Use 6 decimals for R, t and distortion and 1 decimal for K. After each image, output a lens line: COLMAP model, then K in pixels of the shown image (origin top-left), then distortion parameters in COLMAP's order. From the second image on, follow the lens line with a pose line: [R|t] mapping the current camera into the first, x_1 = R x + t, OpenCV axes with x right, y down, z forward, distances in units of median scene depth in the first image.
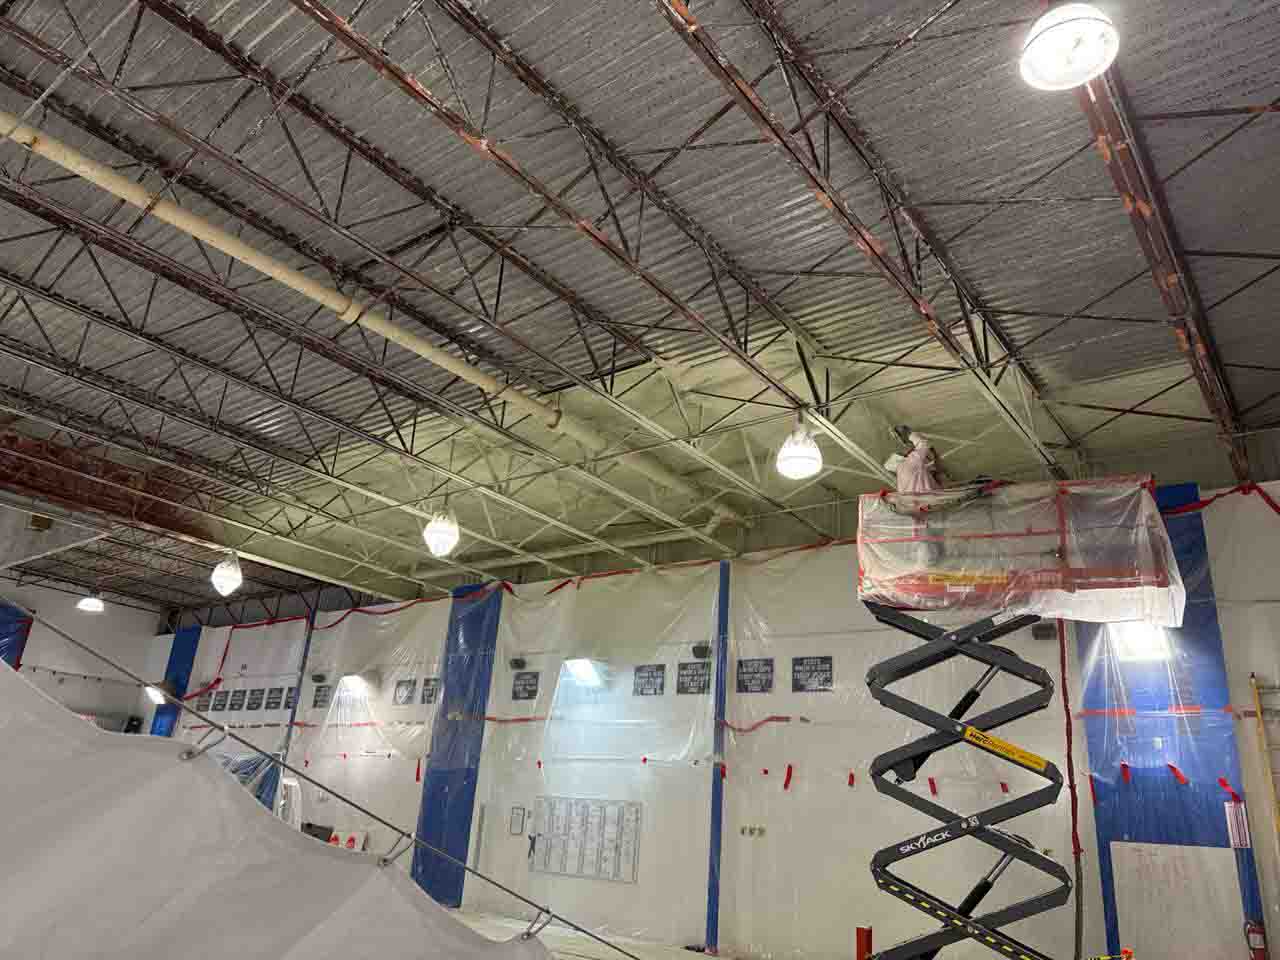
lens RADIAL K [[909.4, 0, 640.0], [0, 909.4, 480.0], [0, 0, 1]] dist [0.133993, -0.171970]
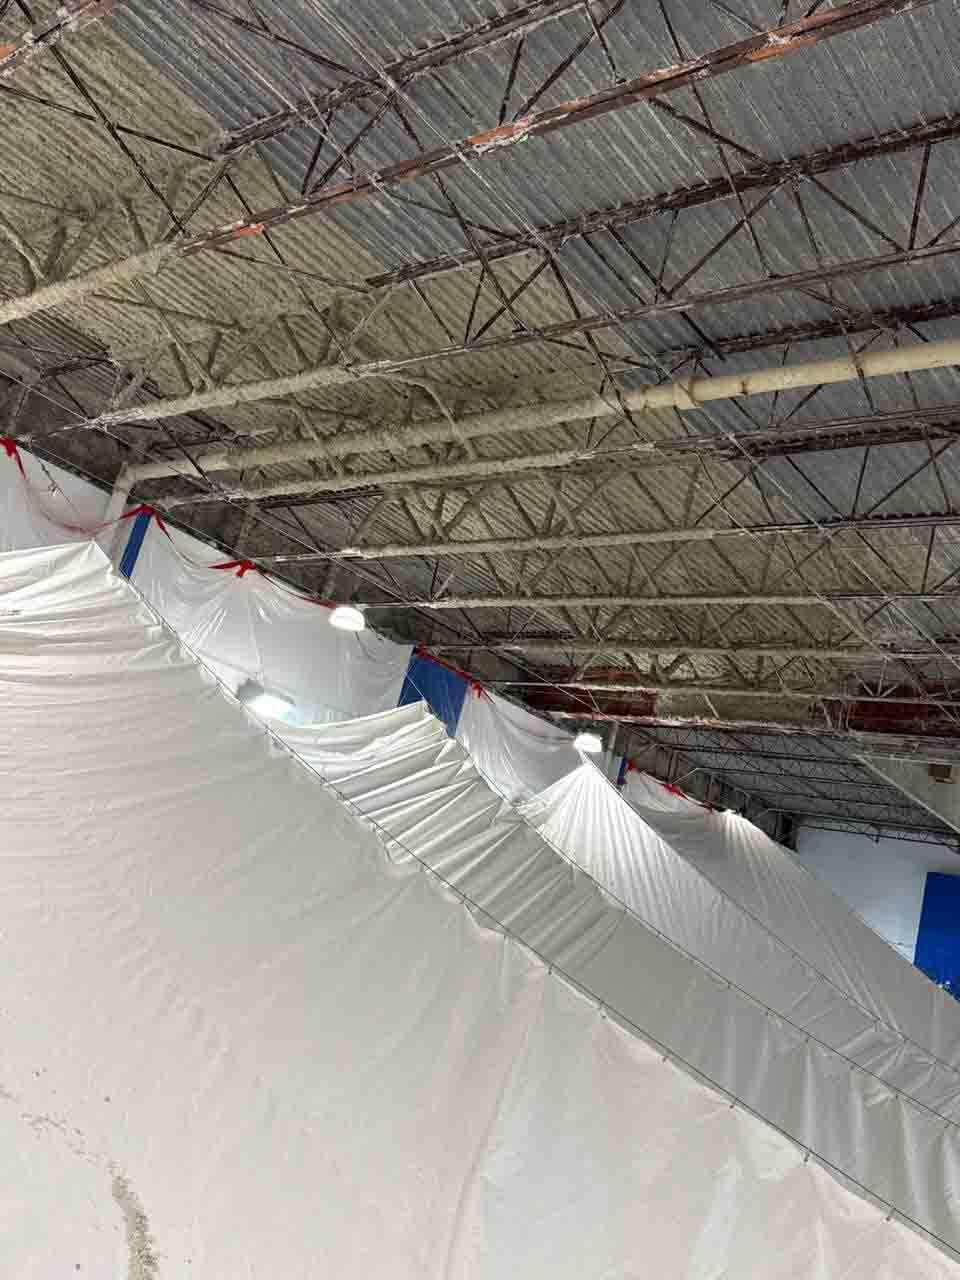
lens RADIAL K [[1204.3, 0, 480.0], [0, 1204.3, 640.0], [0, 0, 1]] dist [0.091450, -0.003969]
pose [[-0.000725, -0.324073, -0.946032, 0.441774], [0.137476, 0.937017, -0.321091, 0.242369], [0.990505, -0.130289, 0.043873, 0.594356]]
